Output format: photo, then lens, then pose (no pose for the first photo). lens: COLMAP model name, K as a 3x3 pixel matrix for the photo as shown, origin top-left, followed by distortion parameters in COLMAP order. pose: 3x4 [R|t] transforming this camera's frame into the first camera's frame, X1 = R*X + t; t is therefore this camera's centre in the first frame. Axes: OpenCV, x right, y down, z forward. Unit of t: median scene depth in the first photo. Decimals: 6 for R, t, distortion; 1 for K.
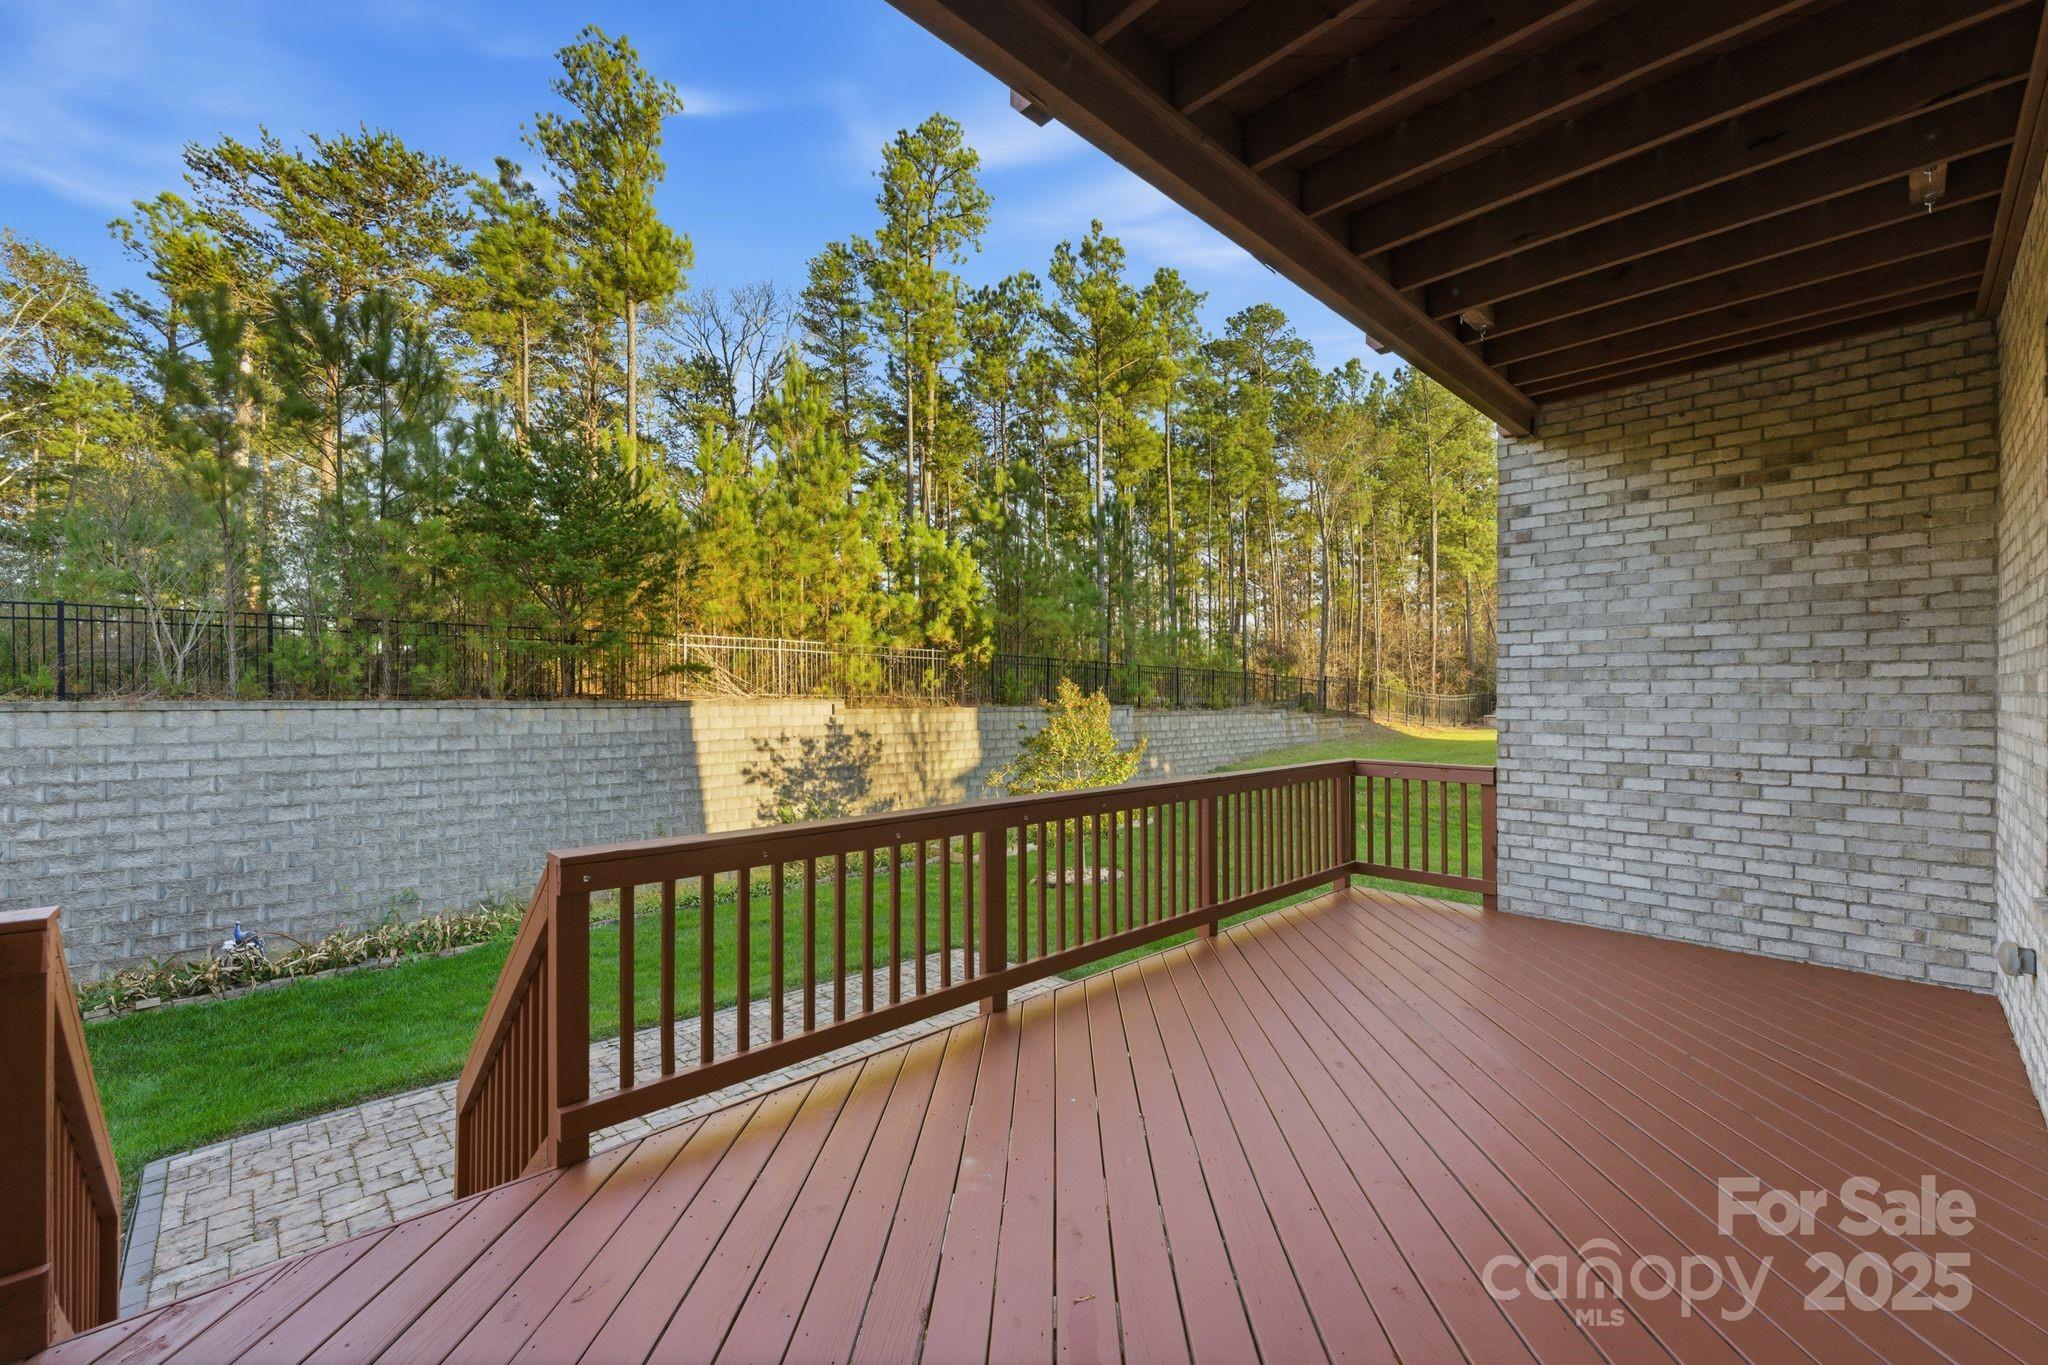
lens RADIAL K [[835.9, 0, 1019.6], [0, 835.9, 689.1], [0, 0, 1]] dist [0.008595, 0.000741]
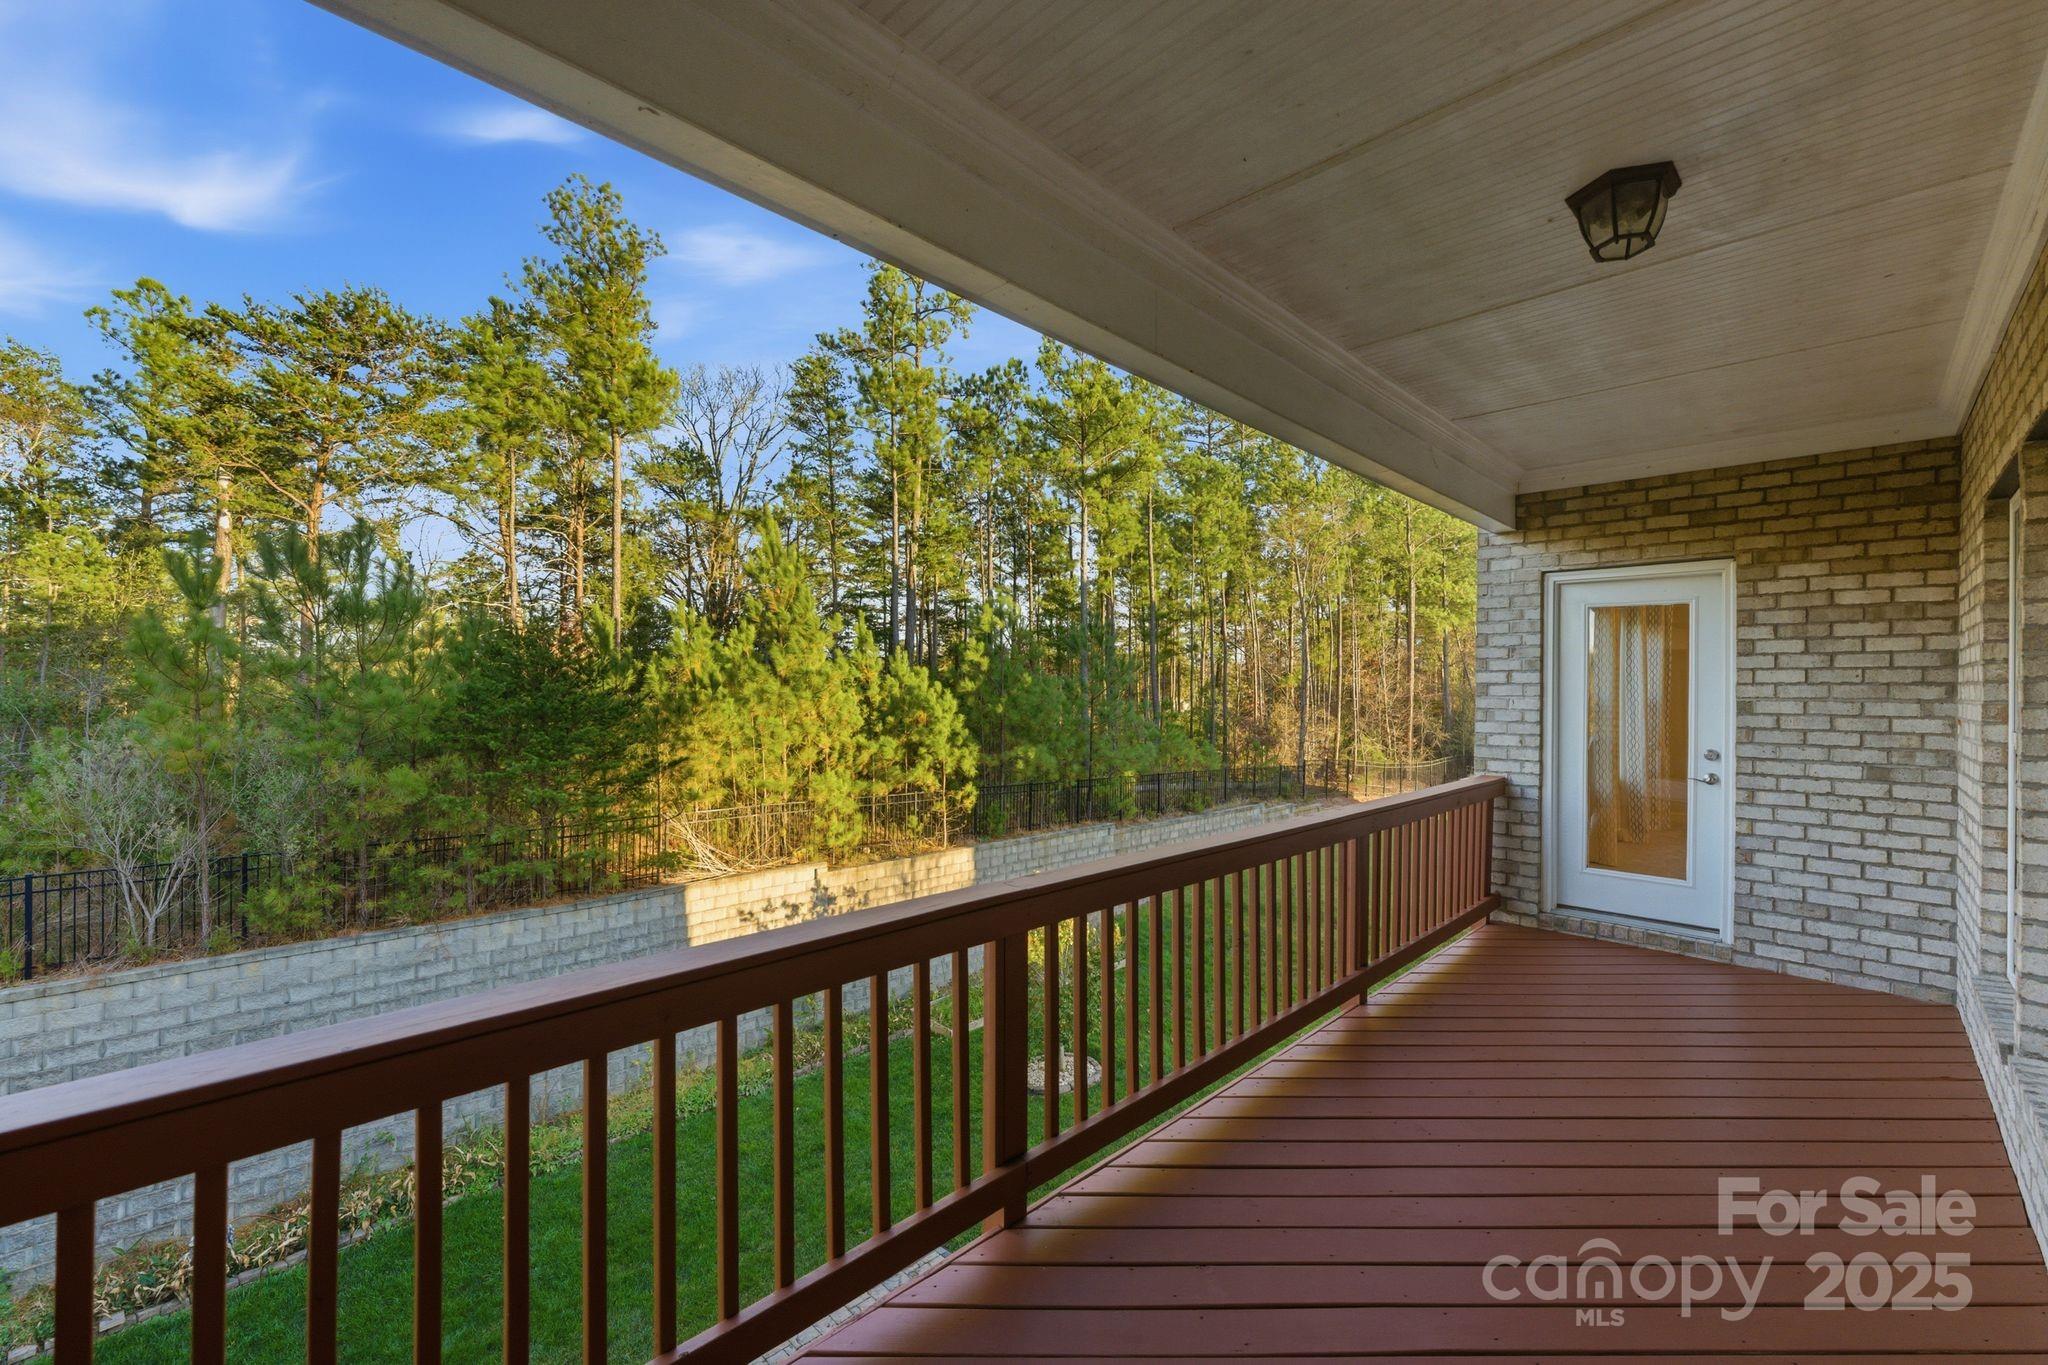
lens RADIAL K [[827.8, 0, 1016.6], [0, 827.8, 682.9], [0, 0, 1]] dist [0.011365, -0.000306]
pose [[0.999885, 0.004094, 0.014609, 0.002921], [-0.004086, 0.999992, -0.000549, -0.182883], [-0.014611, 0.000489, 0.999893, 0.000801]]
